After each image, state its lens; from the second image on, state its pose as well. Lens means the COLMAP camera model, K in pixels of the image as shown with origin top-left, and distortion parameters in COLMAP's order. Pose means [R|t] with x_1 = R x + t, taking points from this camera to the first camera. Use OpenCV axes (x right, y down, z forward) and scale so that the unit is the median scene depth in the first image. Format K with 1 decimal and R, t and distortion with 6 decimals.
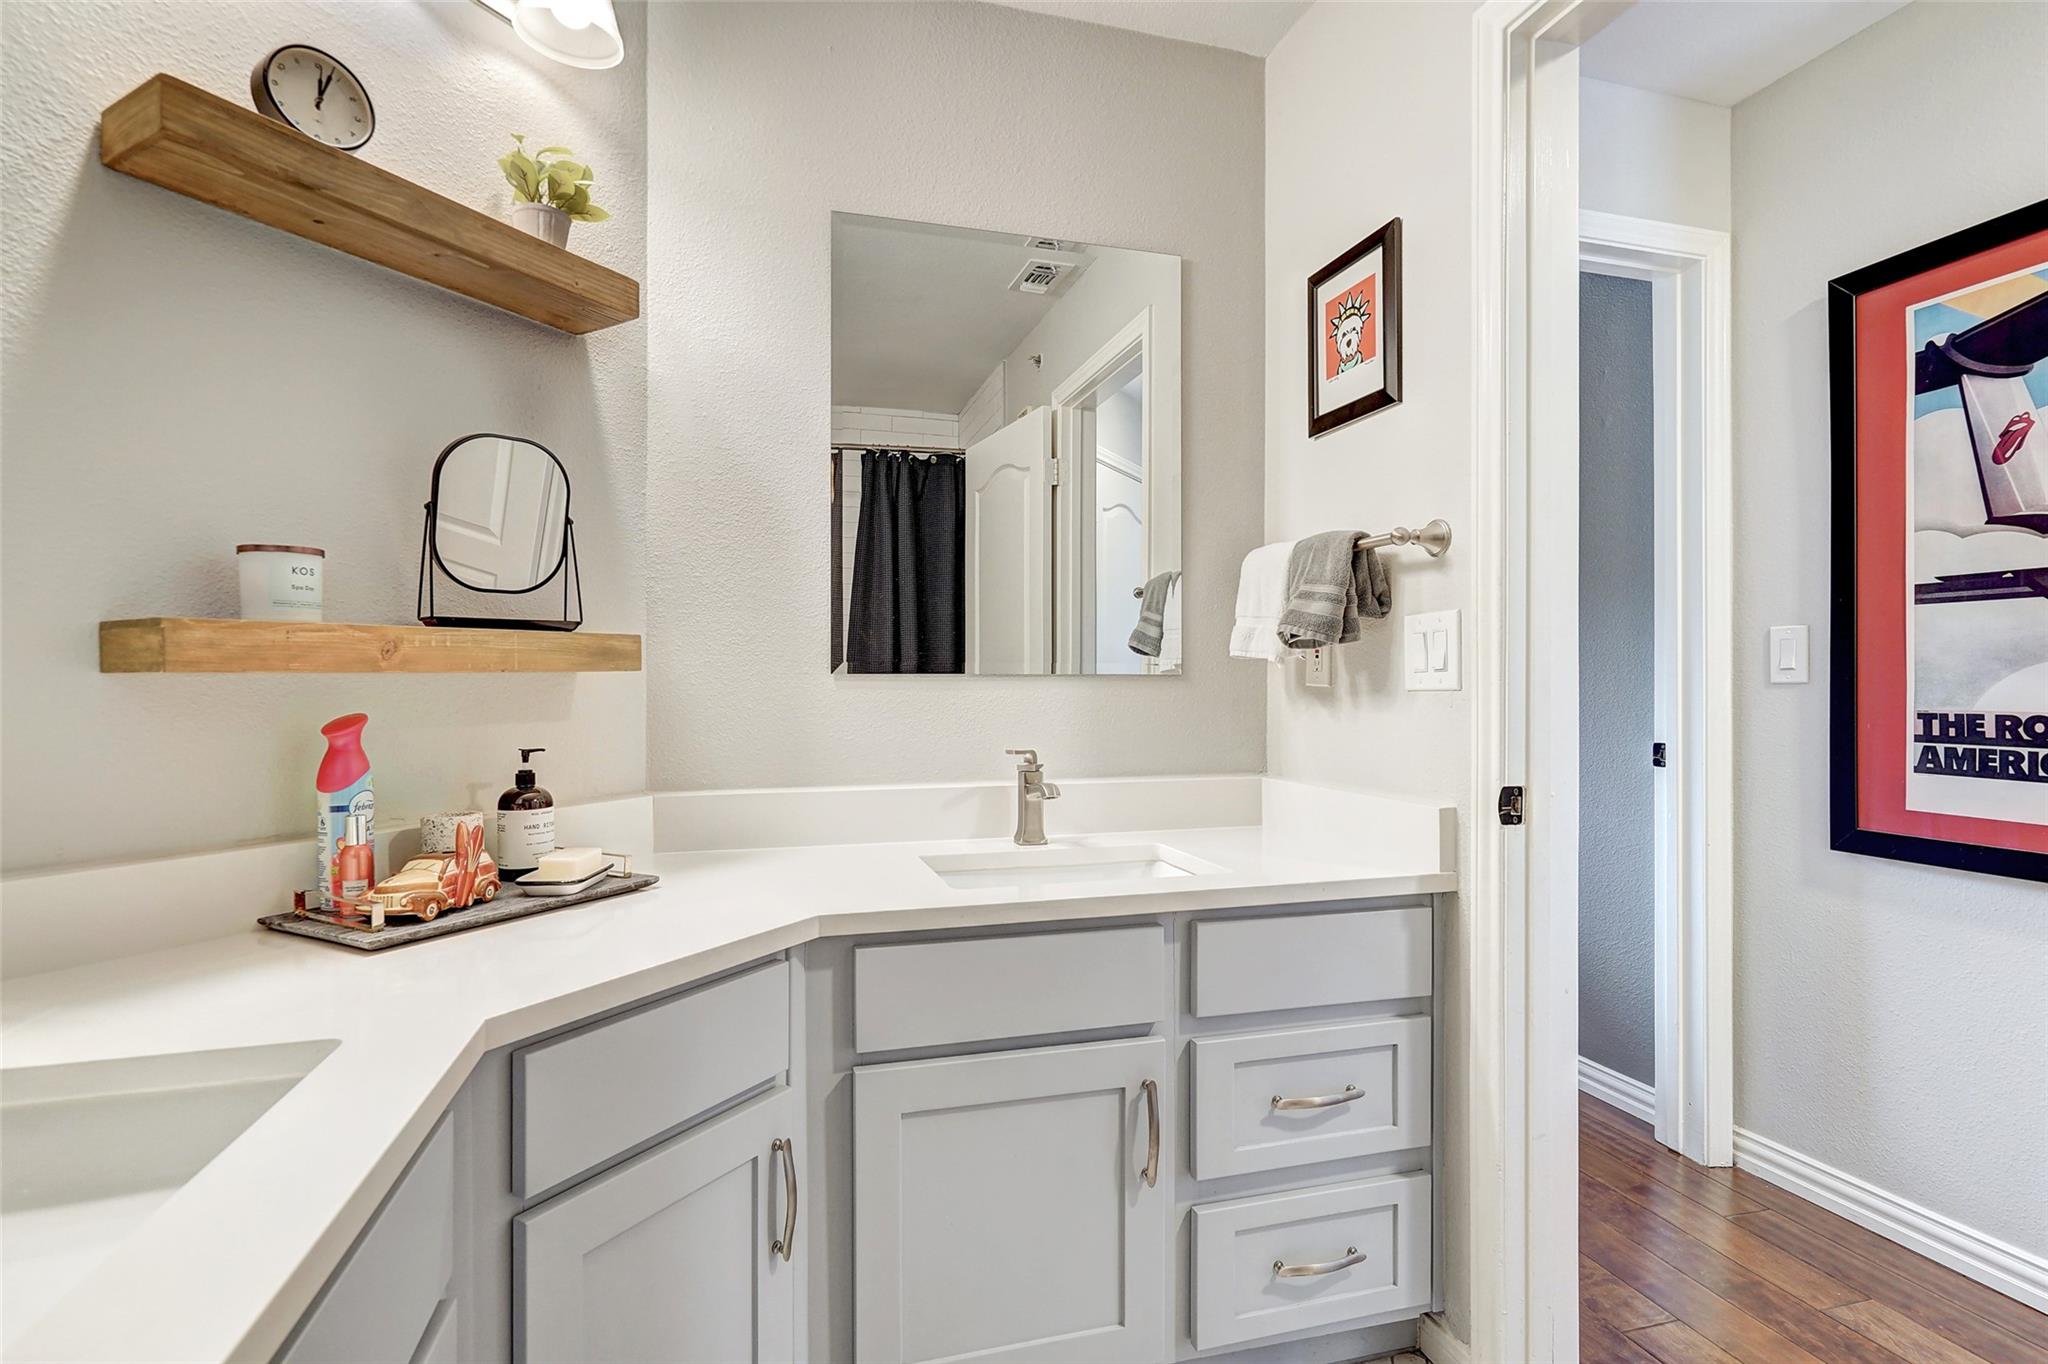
lens RADIAL K [[982.0, 0, 1020.6], [0, 982.0, 689.2], [0, 0, 1]] dist [-0.016180, 0.006342]
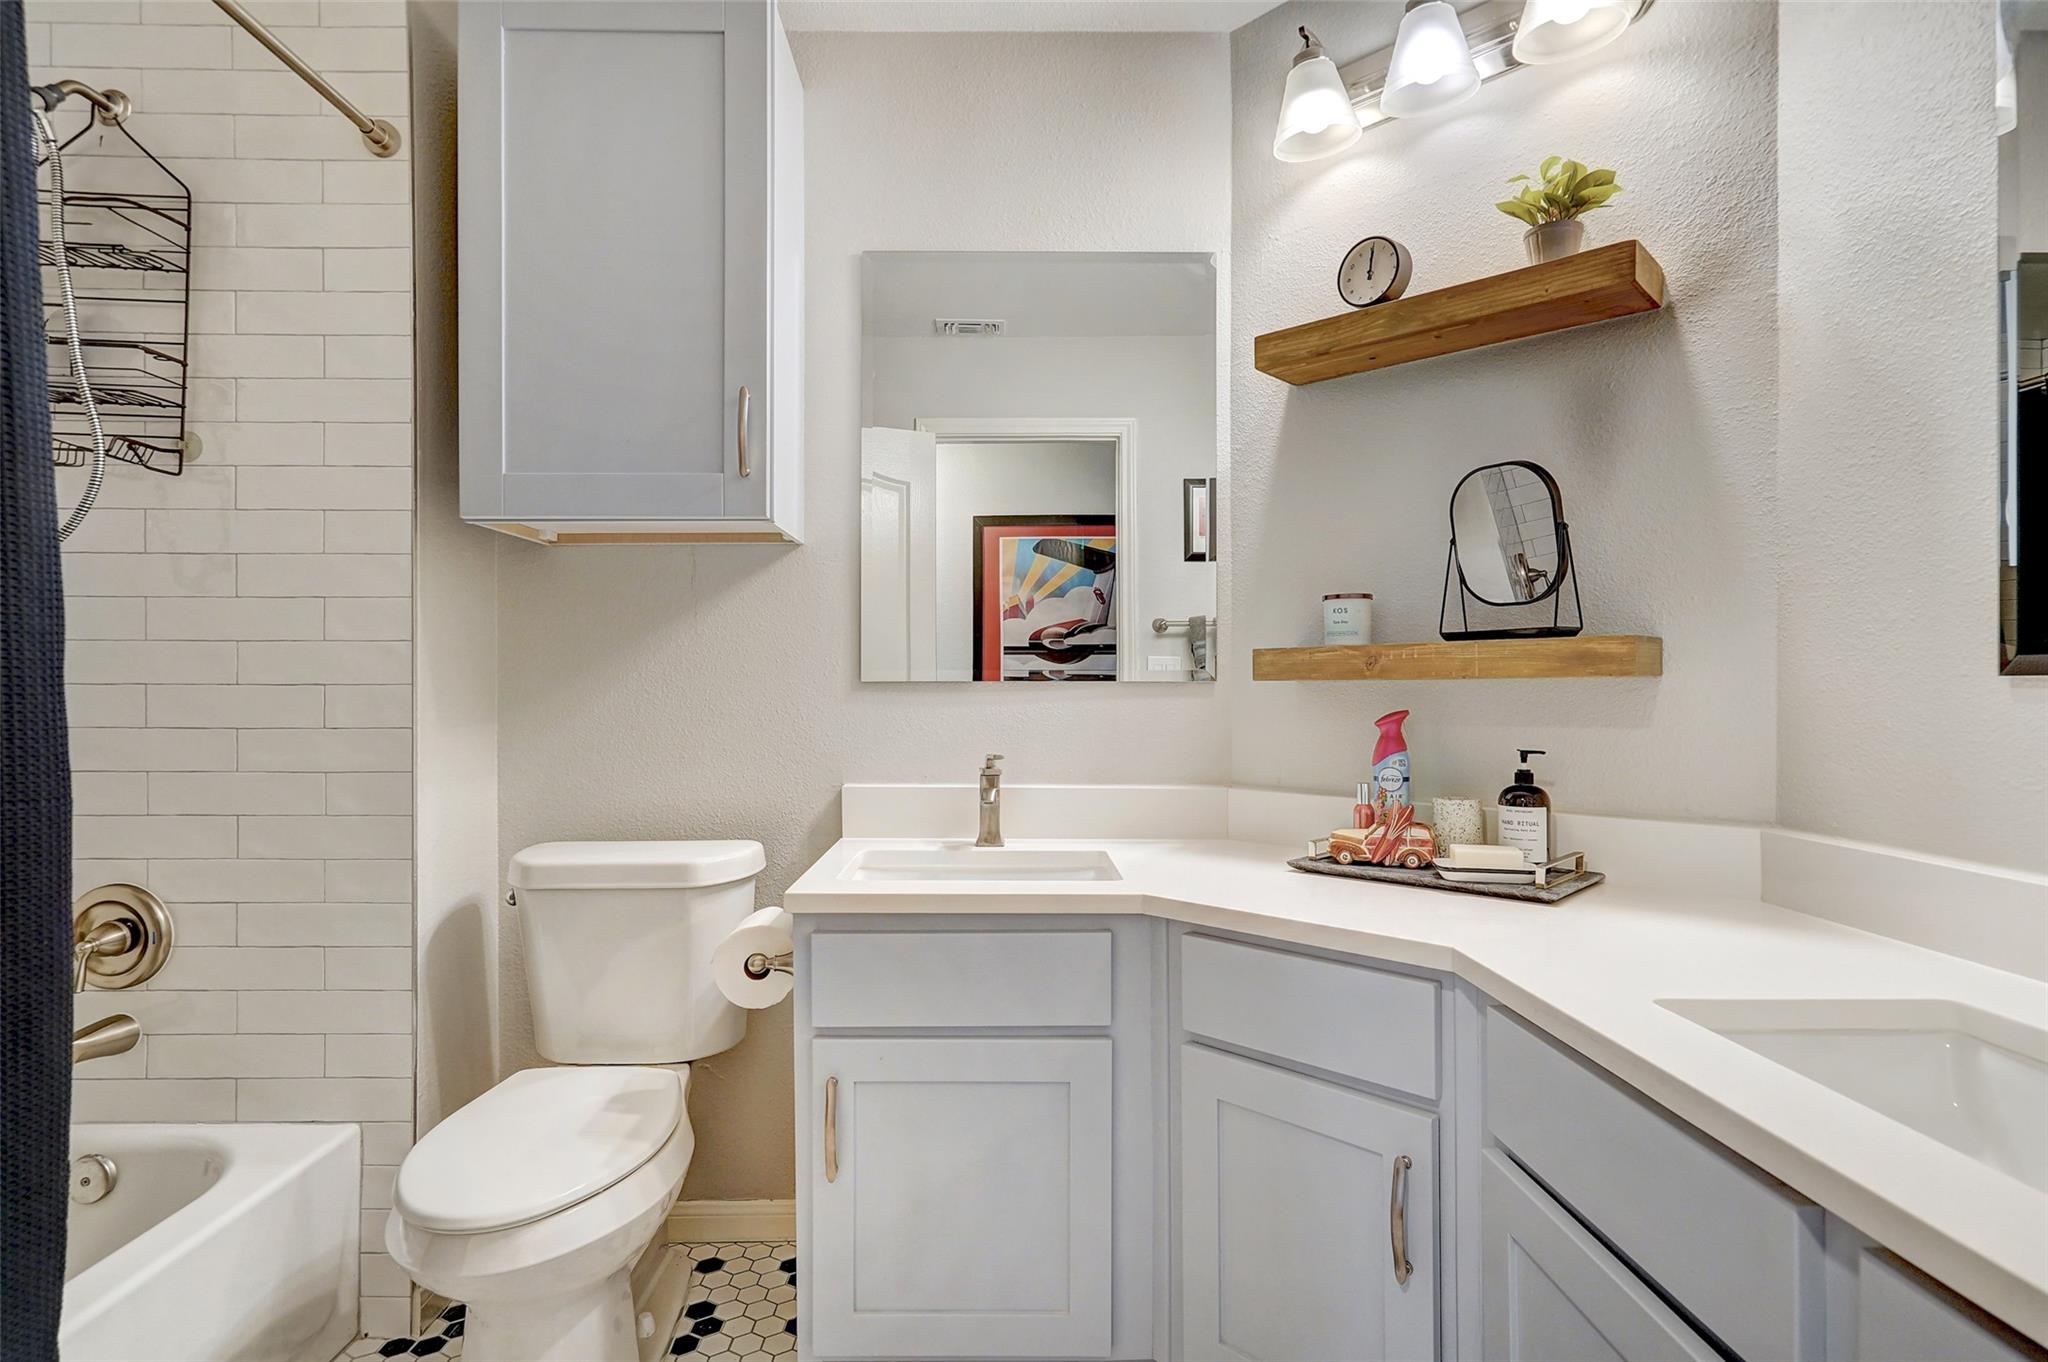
lens RADIAL K [[1040.6, 0, 1022.5], [0, 1040.6, 673.4], [0, 0, 1]] dist [-0.006177, 0.006908]
pose [[-0.250442, -0.002936, -0.968127, 0.763088], [-0.003834, 0.999991, -0.002041, -0.018377], [0.968124, 0.003200, -0.250451, 0.793838]]
